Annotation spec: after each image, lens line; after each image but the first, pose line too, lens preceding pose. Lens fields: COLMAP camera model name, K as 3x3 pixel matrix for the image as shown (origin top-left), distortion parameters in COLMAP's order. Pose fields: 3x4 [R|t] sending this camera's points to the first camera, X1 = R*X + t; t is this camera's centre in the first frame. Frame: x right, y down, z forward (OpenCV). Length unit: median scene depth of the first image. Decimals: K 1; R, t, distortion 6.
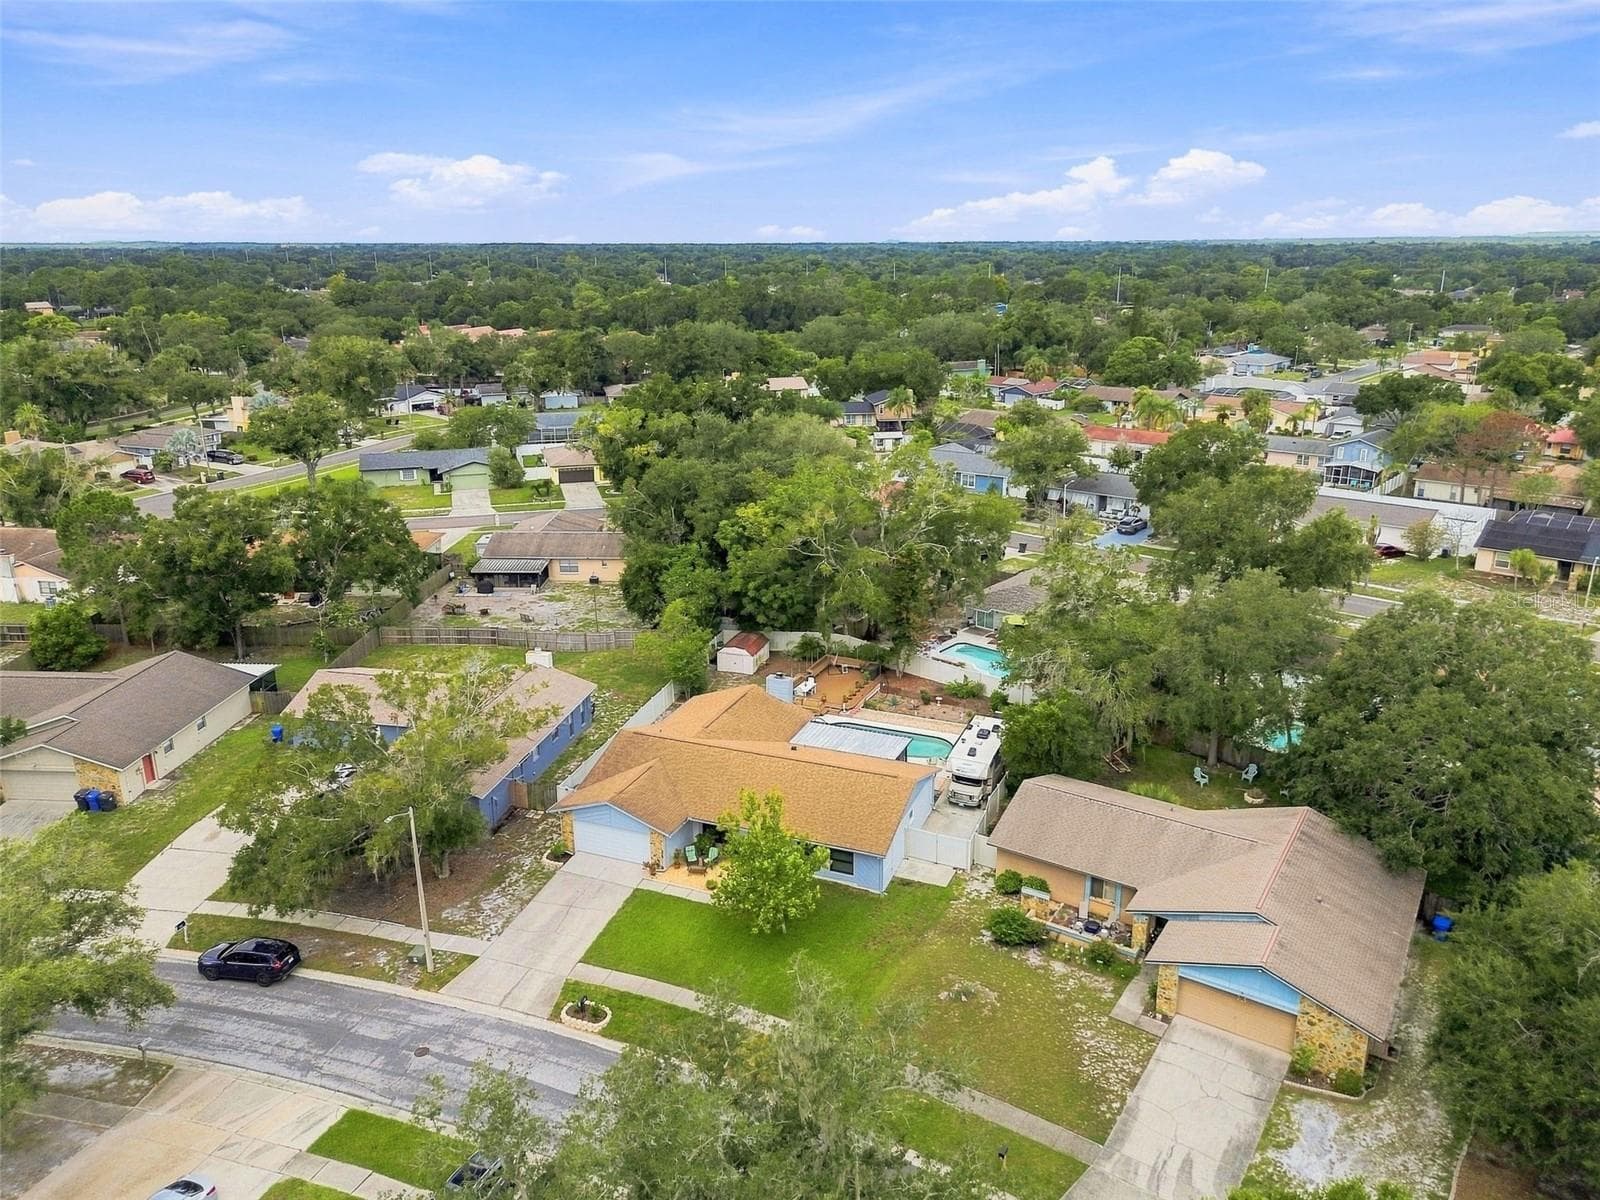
lens RADIAL K [[1130.7, 0, 805.2], [0, 1130.7, 599.5], [0, 0, 1]] dist [0.073843, -0.069962]
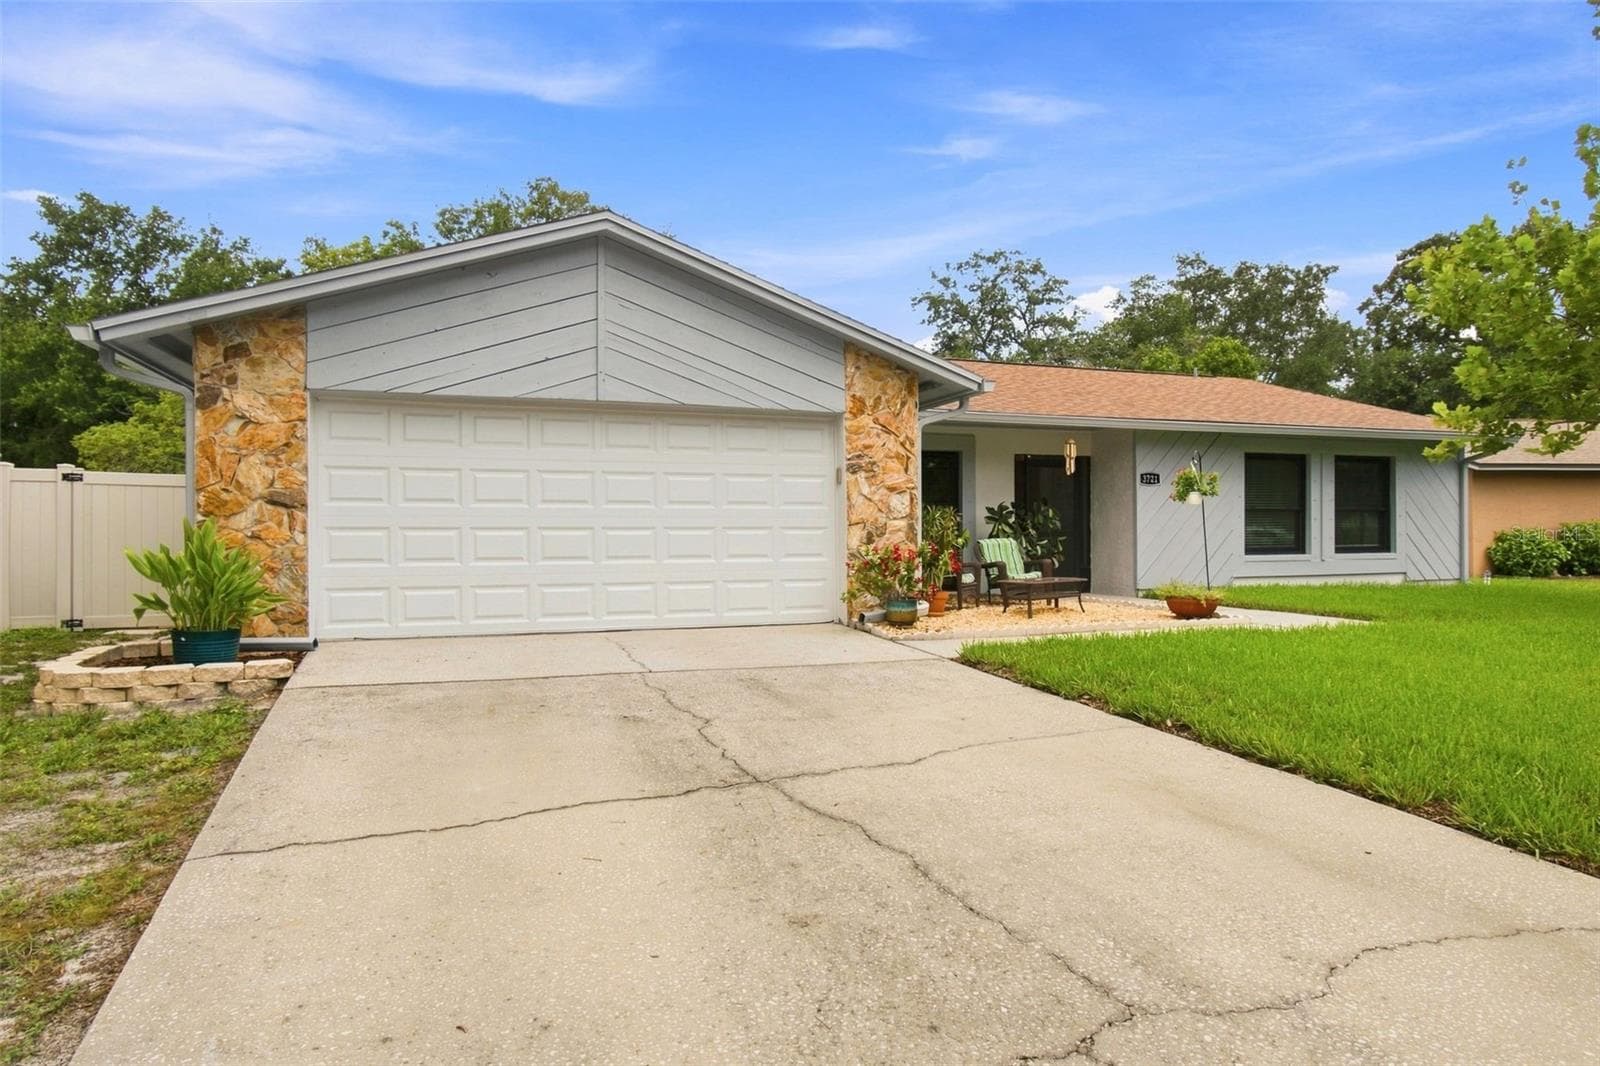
lens RADIAL K [[903.4, 0, 788.6], [0, 903.4, 534.5], [0, 0, 1]] dist [-0.007331, 0.012277]
pose [[0.752565, 0.001020, 0.658517, -0.244431], [0.200411, 0.952208, -0.230509, 0.260911], [-0.627281, 0.305447, 0.716394, 0.918421]]
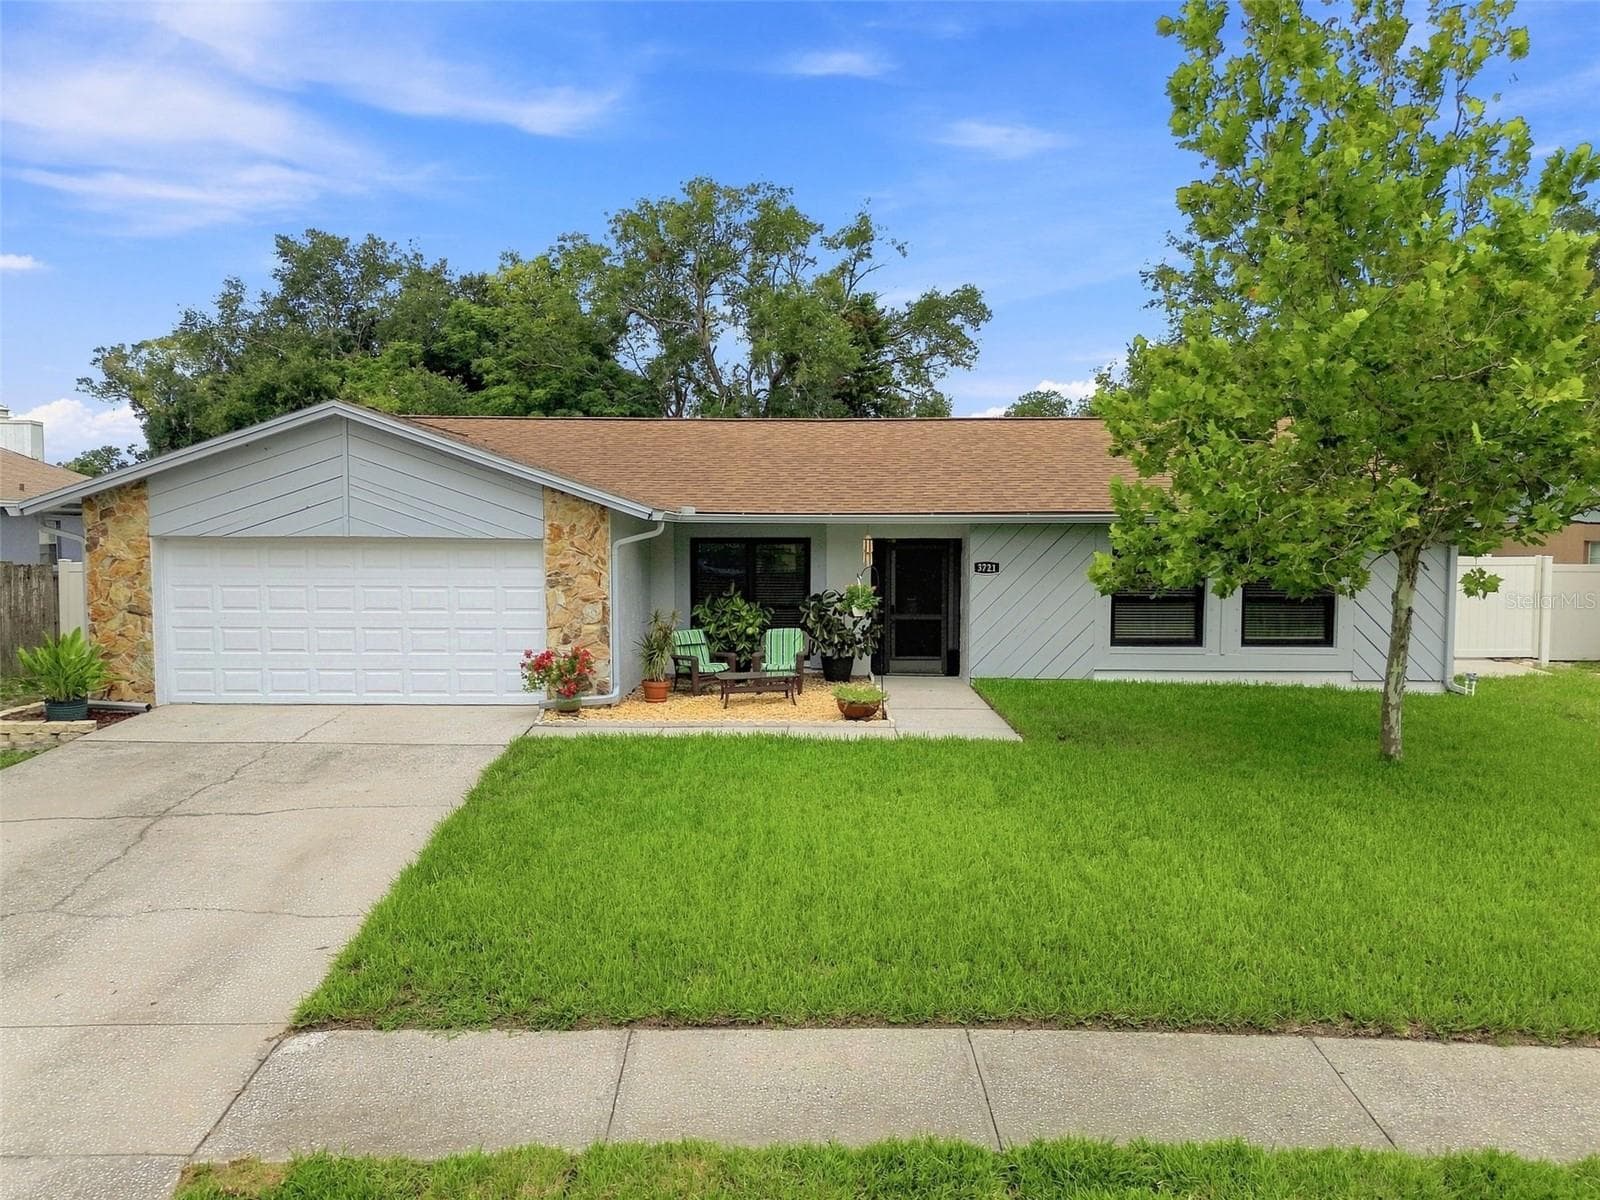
lens RADIAL K [[1130.7, 0, 805.2], [0, 1130.7, 599.5], [0, 0, 1]] dist [0.073843, -0.069962]
pose [[0.931416, -0.015043, 0.363647, -0.174107], [0.102590, 0.969483, -0.222661, 0.278512], [-0.349200, 0.244696, 0.904535, 0.787682]]
